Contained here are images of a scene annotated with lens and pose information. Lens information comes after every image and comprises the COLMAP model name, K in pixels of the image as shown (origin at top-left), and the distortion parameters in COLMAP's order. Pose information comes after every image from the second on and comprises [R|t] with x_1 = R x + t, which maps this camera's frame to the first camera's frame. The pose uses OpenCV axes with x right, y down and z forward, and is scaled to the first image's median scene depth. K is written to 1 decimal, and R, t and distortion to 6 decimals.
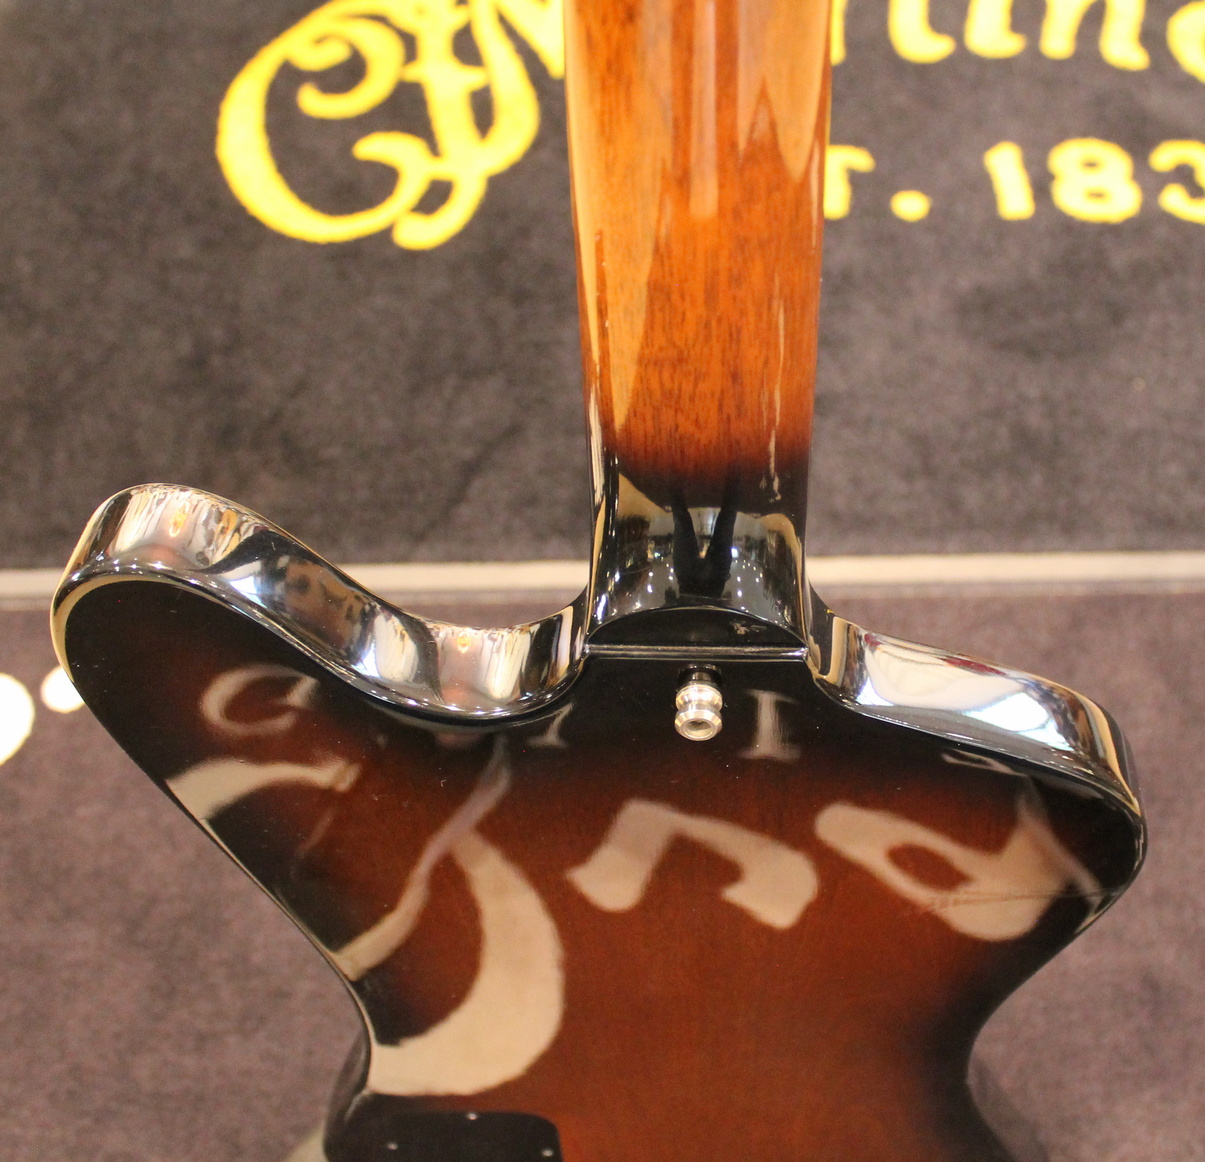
lens RADIAL K [[1444.1, 0, 716.7], [0, 1444.1, 561.4], [0, 0, 1]] dist [-0.138957, 0.052037]
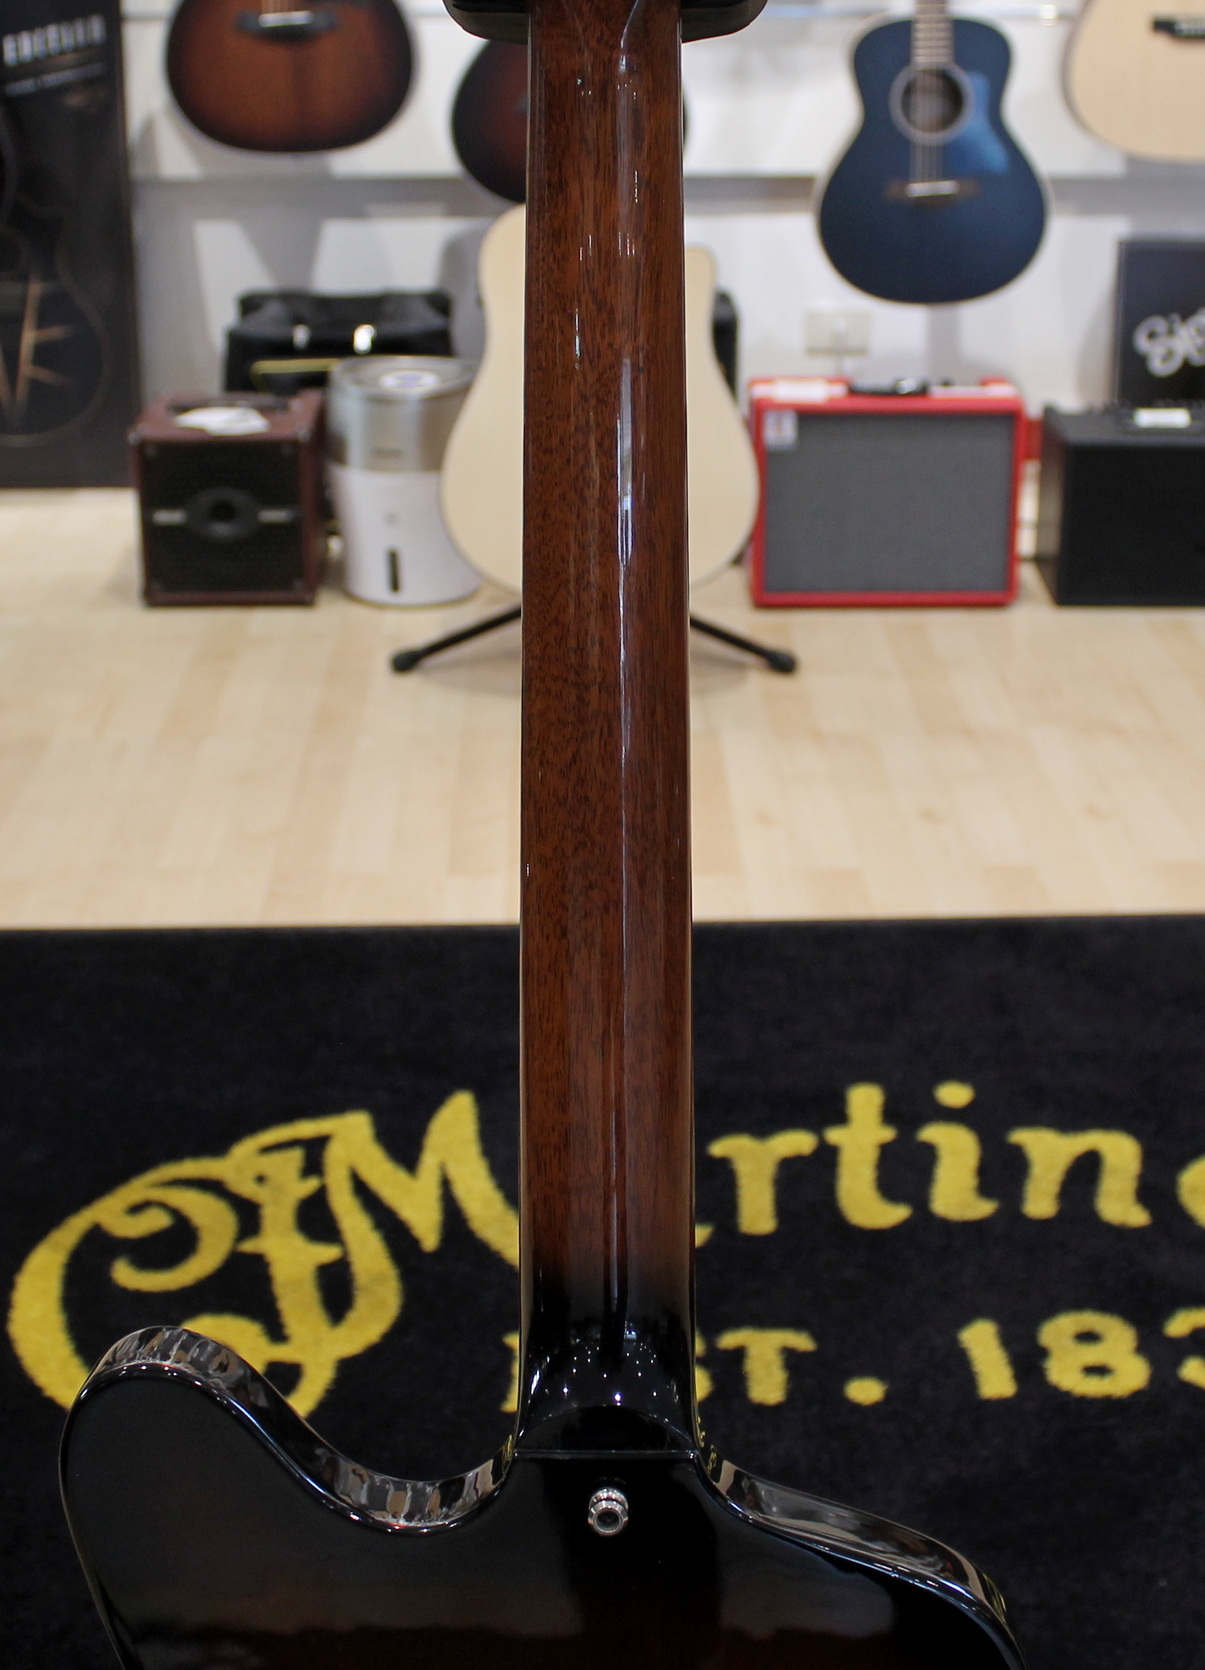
lens RADIAL K [[2212.7, 0, 602.5], [0, 2212.7, 835.0], [0, 0, 1]] dist [-0.012191, -0.019024]
pose [[0.999908, -0.011264, -0.007507, 0.000656], [0.005376, 0.839403, -0.543482, 0.172415], [0.012423, 0.543392, 0.839387, -0.228528]]
